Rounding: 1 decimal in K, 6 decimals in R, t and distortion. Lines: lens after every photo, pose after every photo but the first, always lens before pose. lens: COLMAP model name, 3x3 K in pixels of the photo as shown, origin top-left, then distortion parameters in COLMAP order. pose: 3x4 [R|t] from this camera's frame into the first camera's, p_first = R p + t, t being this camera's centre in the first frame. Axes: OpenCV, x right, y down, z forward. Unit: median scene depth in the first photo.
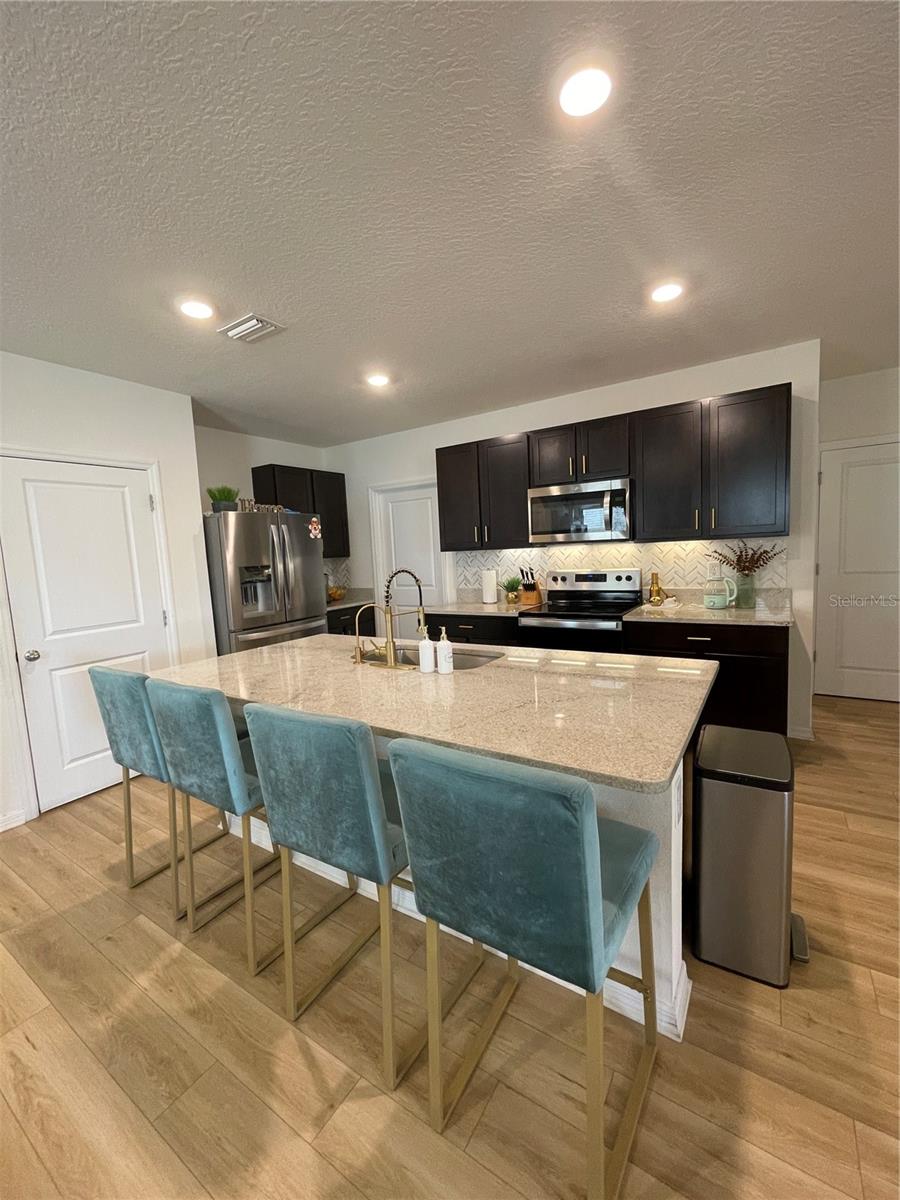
lens RADIAL K [[489.1, 0, 449.8], [0, 489.1, 599.3], [0, 0, 1]] dist [-0.001176, -0.000472]
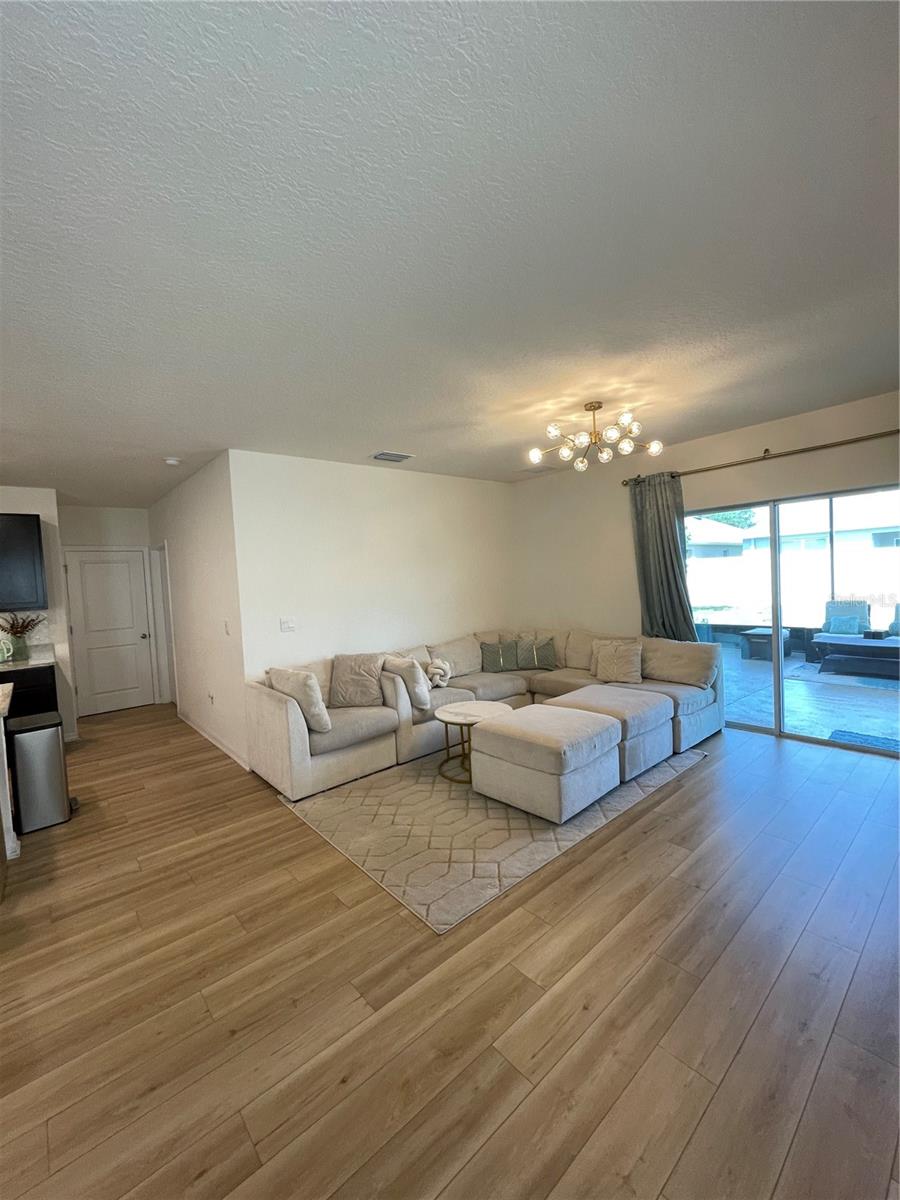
lens RADIAL K [[489.1, 0, 449.6], [0, 489.1, 596.7], [0, 0, 1]] dist [-0.001176, -0.000472]
pose [[0.276781, -0.003246, 0.960928, -0.379009], [0.139655, 0.989513, -0.036883, 0.056776], [-0.950731, 0.144407, 0.274331, -0.550035]]
